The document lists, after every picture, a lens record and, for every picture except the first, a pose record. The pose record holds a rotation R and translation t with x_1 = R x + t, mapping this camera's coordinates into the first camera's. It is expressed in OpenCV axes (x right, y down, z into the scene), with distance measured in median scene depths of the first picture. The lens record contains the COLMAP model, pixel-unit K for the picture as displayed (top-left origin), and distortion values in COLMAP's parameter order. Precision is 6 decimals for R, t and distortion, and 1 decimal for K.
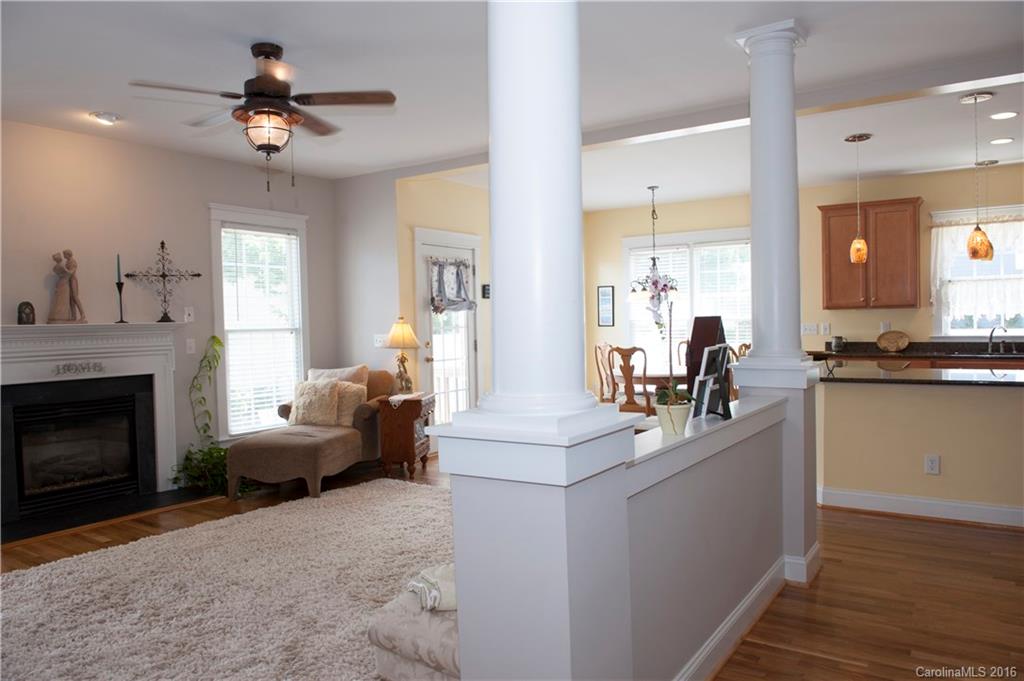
lens RADIAL K [[700.6, 0, 508.0], [0, 700.6, 346.5], [0, 0, 1]] dist [-0.051590, -0.002686]
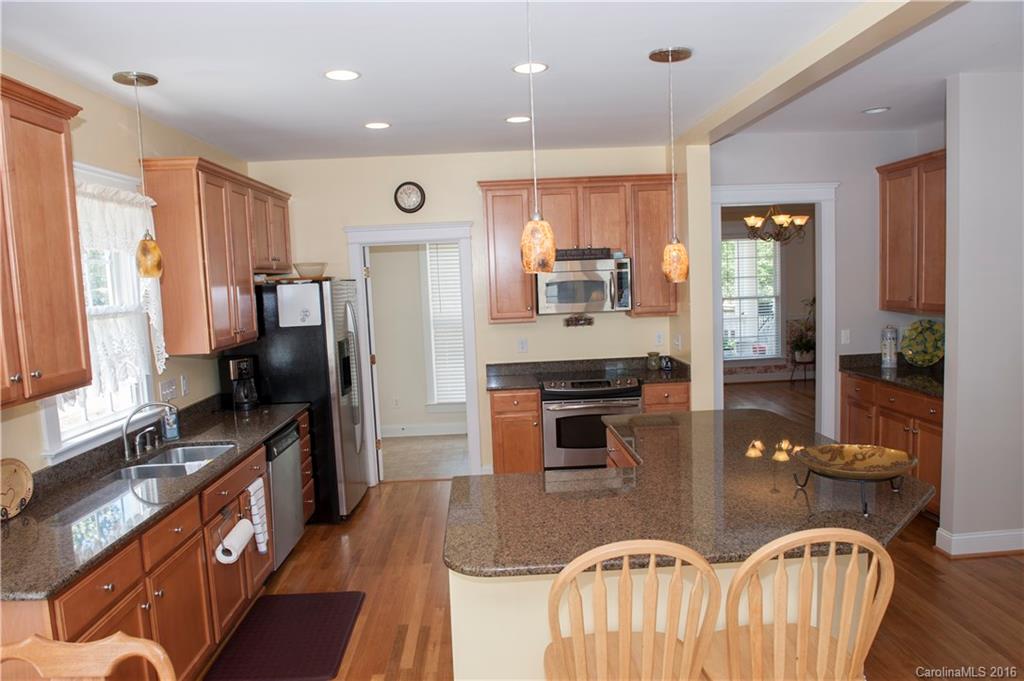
lens RADIAL K [[700.6, 0, 508.0], [0, 700.6, 346.5], [0, 0, 1]] dist [-0.051590, -0.002686]
pose [[-0.591902, -0.036008, 0.805206, 0.170166], [0.080200, 0.991413, 0.103289, -0.129776], [-0.802010, 0.125714, -0.583931, 1.331754]]
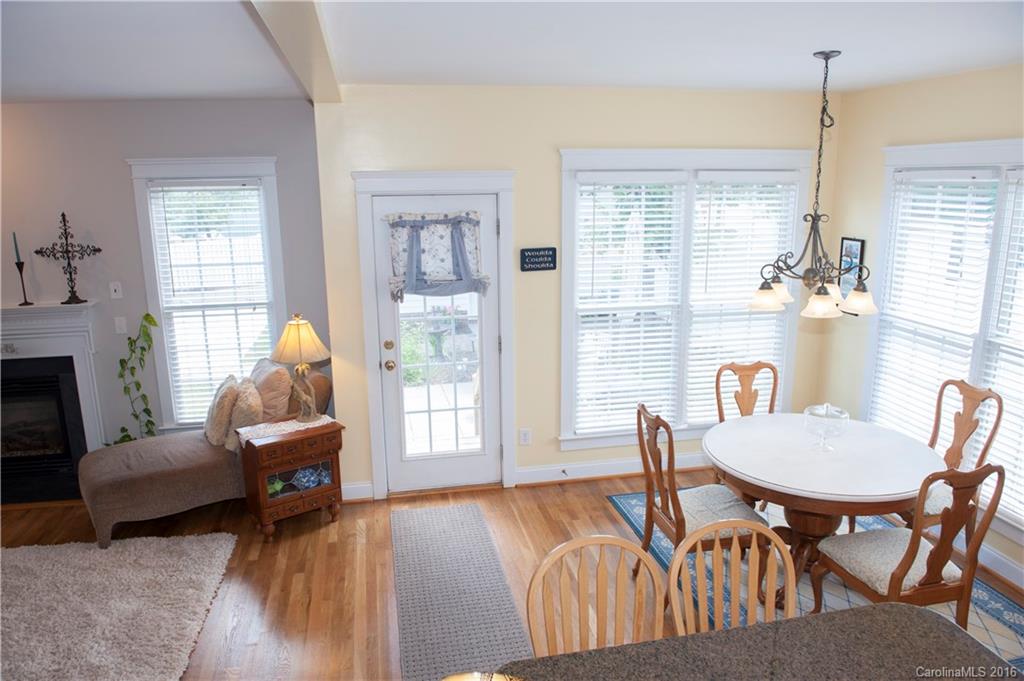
lens RADIAL K [[700.6, 0, 508.0], [0, 700.6, 346.5], [0, 0, 1]] dist [-0.051590, -0.002686]
pose [[0.719580, 0.170568, -0.673135, 0.533768], [-0.028589, 0.975819, 0.216704, -0.189062], [0.693821, -0.136692, 0.707056, 0.737810]]
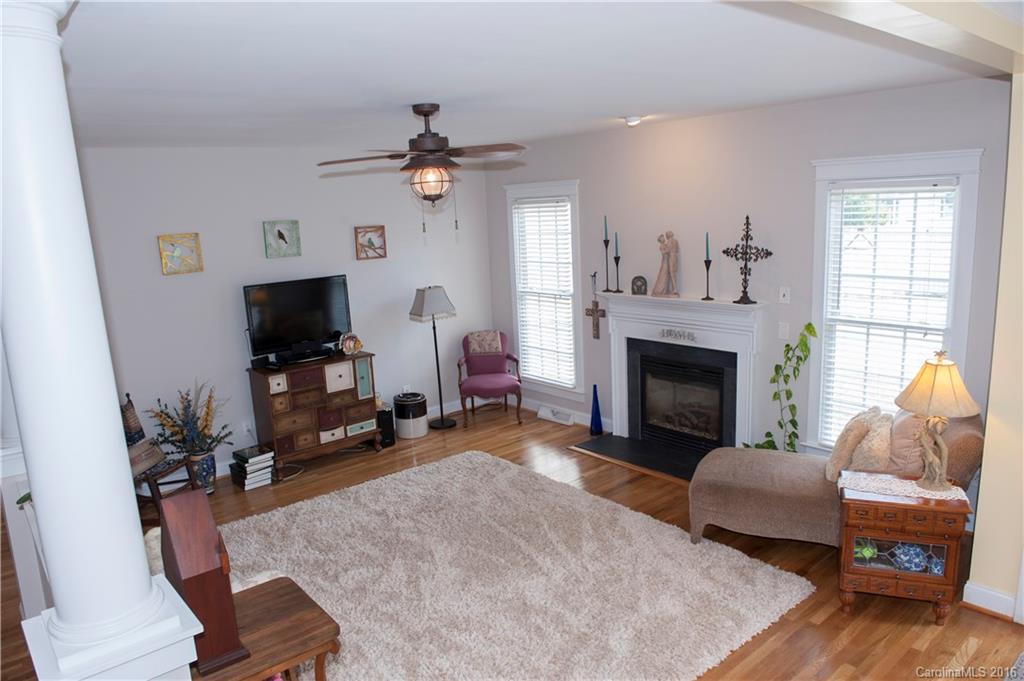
lens RADIAL K [[700.6, 0, 508.0], [0, 700.6, 346.5], [0, 0, 1]] dist [-0.051590, -0.002686]
pose [[-0.258002, 0.223392, -0.939963, 0.490543], [0.020661, 0.973955, 0.225799, -0.195594], [0.965923, 0.038836, -0.255898, 0.920268]]
